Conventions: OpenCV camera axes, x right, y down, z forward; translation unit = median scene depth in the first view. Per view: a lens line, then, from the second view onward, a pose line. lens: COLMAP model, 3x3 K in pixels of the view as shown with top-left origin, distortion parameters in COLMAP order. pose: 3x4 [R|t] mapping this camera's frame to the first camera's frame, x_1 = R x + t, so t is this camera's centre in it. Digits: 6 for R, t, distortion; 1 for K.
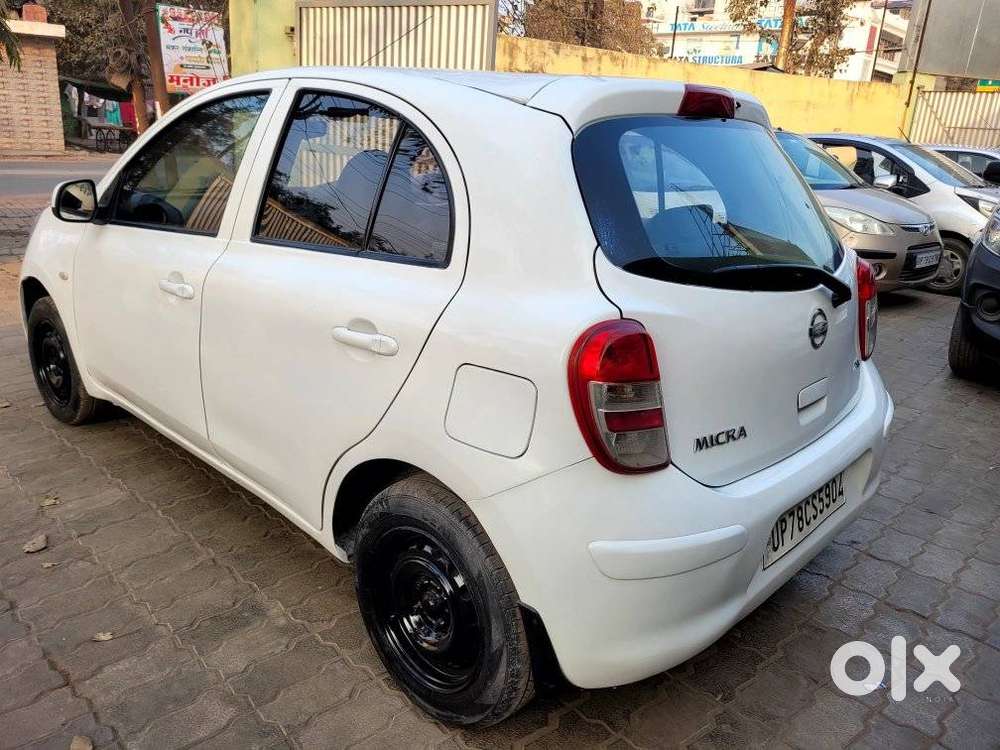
lens RADIAL K [[766.4, 0, 499.6], [0, 766.4, 356.0], [0, 0, 1]] dist [0.044428, -0.045440]
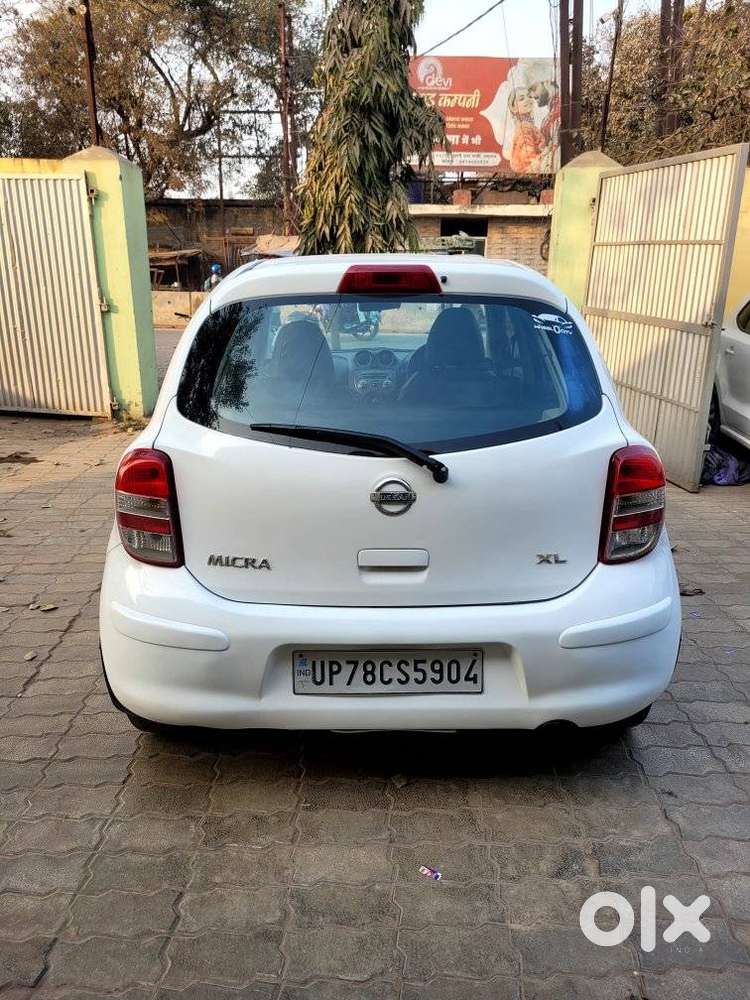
lens RADIAL K [[764.9, 0, 379.3], [0, 764.9, 518.7], [0, 0, 1]] dist [0.047463, -0.046912]
pose [[0.688672, 0.177100, -0.703112, 0.932844], [-0.174580, 0.981685, 0.076272, -0.067485], [0.703742, 0.070222, 0.706977, 0.211830]]
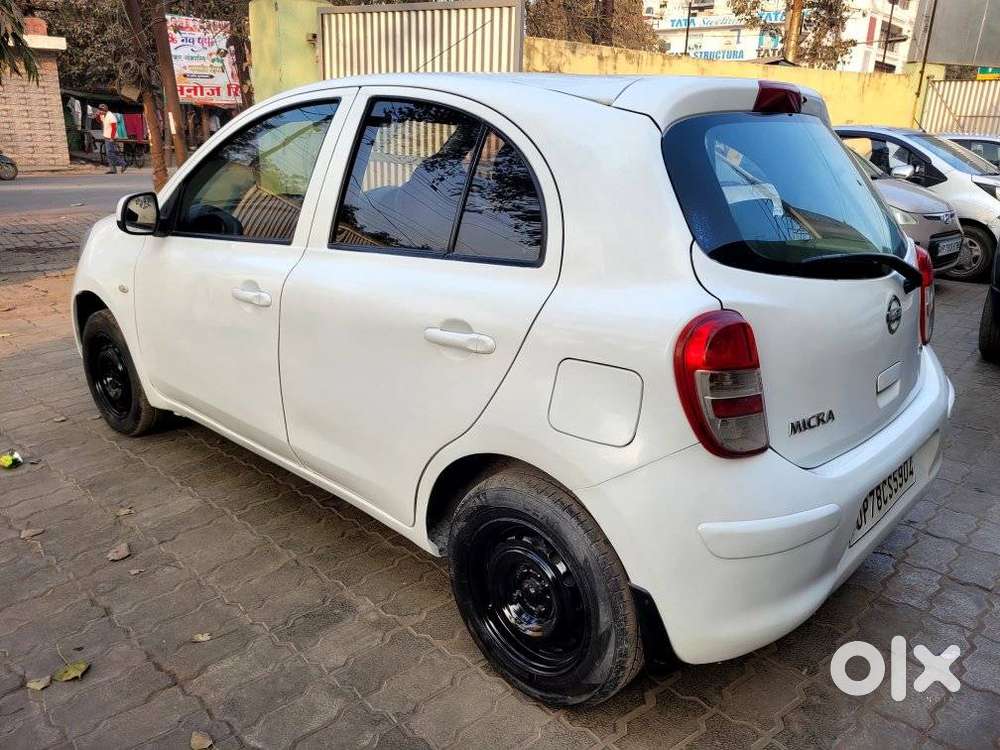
lens RADIAL K [[764.9, 0, 520.3], [0, 764.9, 370.5], [0, 0, 1]] dist [0.047463, -0.046912]
pose [[0.999304, -0.033520, 0.016385, -0.088759], [0.033253, 0.999315, 0.016269, 0.005231], [-0.016919, -0.015713, 0.999733, -0.024710]]
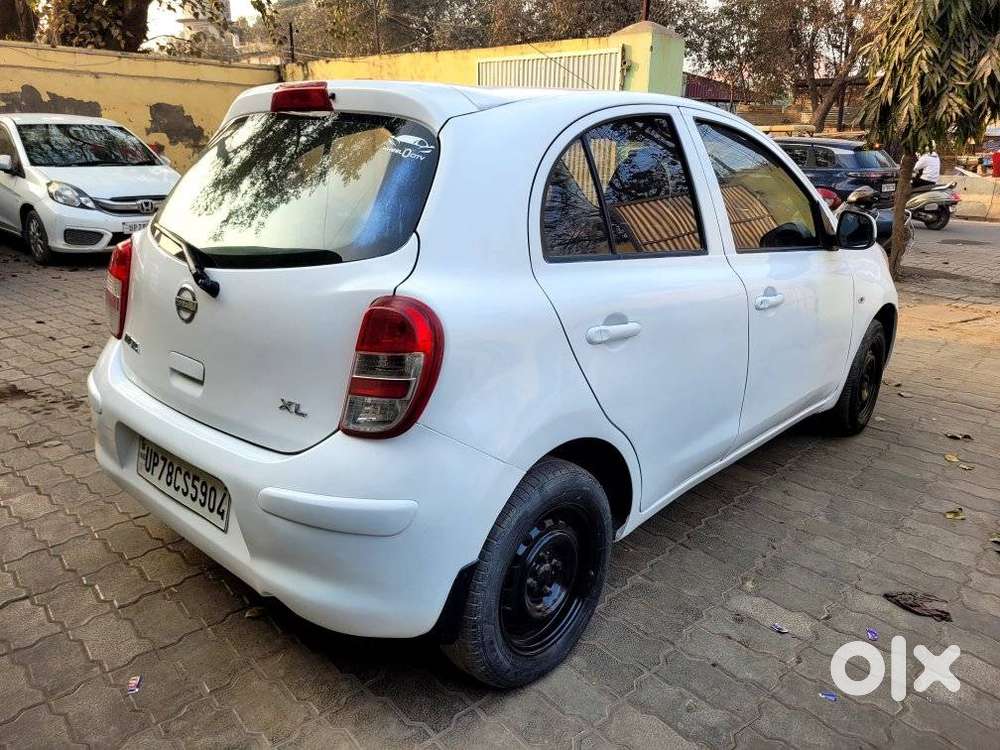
lens RADIAL K [[766.4, 0, 499.6], [0, 766.4, 356.0], [0, 0, 1]] dist [0.044428, -0.045440]
pose [[0.011256, 0.215744, -0.976385, 1.196030], [-0.306817, 0.930091, 0.201978, -0.255757], [0.951702, 0.297298, 0.076663, 1.106722]]
